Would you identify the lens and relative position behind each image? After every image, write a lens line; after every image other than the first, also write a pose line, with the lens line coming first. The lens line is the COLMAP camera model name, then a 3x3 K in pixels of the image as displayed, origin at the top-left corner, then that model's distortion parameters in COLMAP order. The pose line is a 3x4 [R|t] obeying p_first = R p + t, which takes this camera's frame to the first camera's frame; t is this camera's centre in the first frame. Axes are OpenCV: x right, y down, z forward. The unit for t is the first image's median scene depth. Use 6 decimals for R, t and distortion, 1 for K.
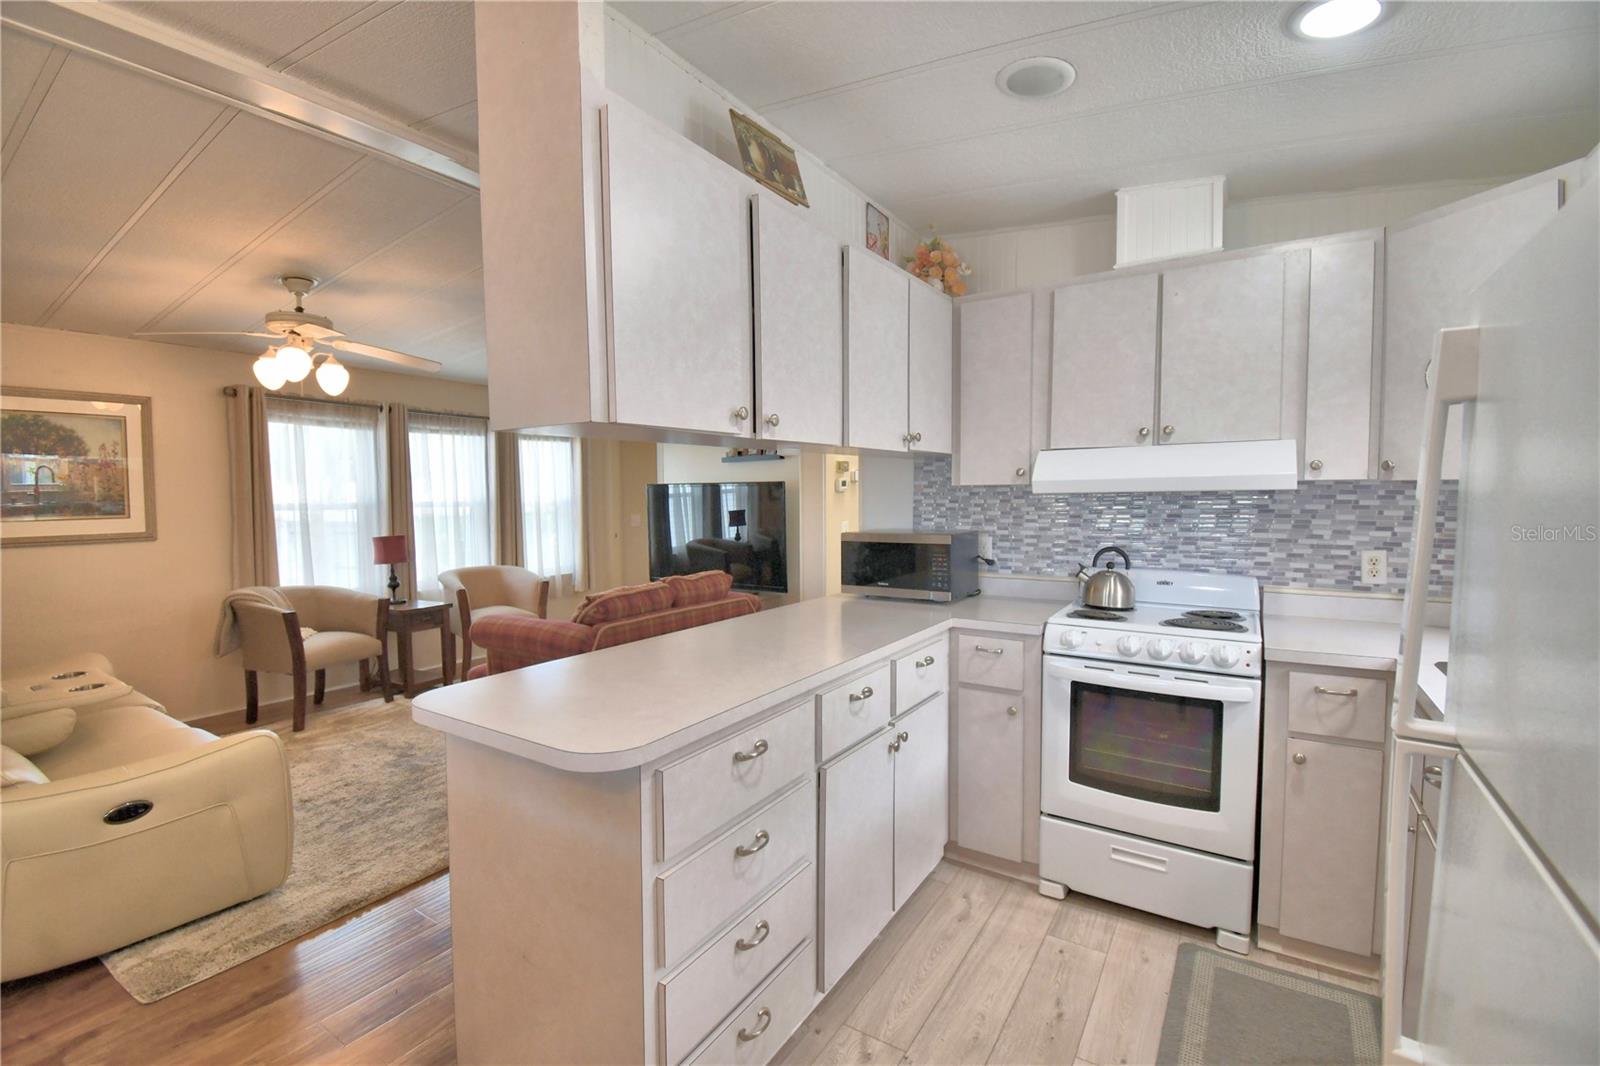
lens RADIAL K [[701.1, 0, 788.4], [0, 701.1, 531.2], [0, 0, 1]] dist [0.024483, -0.028499]
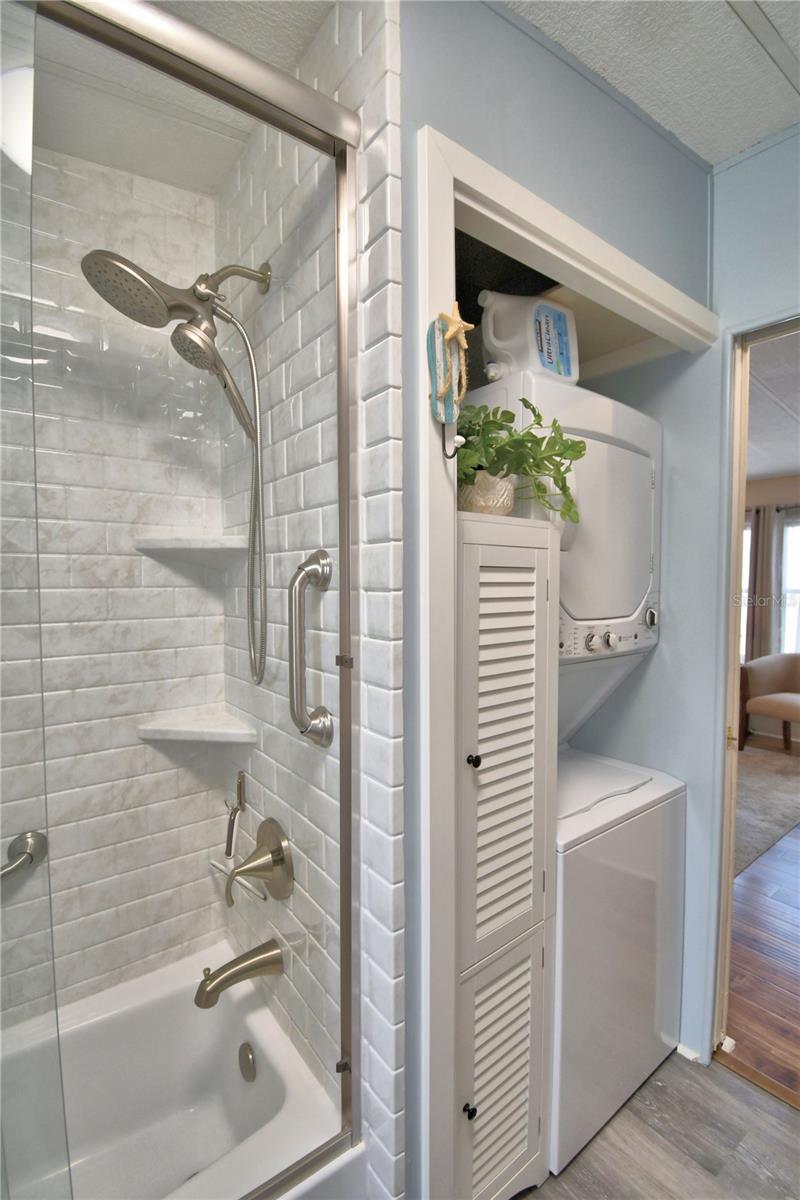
lens RADIAL K [[532.5, 0, 407.0], [0, 532.5, 604.8], [0, 0, 1]] dist [0.023580, -0.028793]
pose [[-0.319772, 0.051229, -0.946109, 0.974530], [-0.045125, 0.996581, 0.069213, -0.096222], [0.946419, 0.064826, -0.316367, 1.417253]]
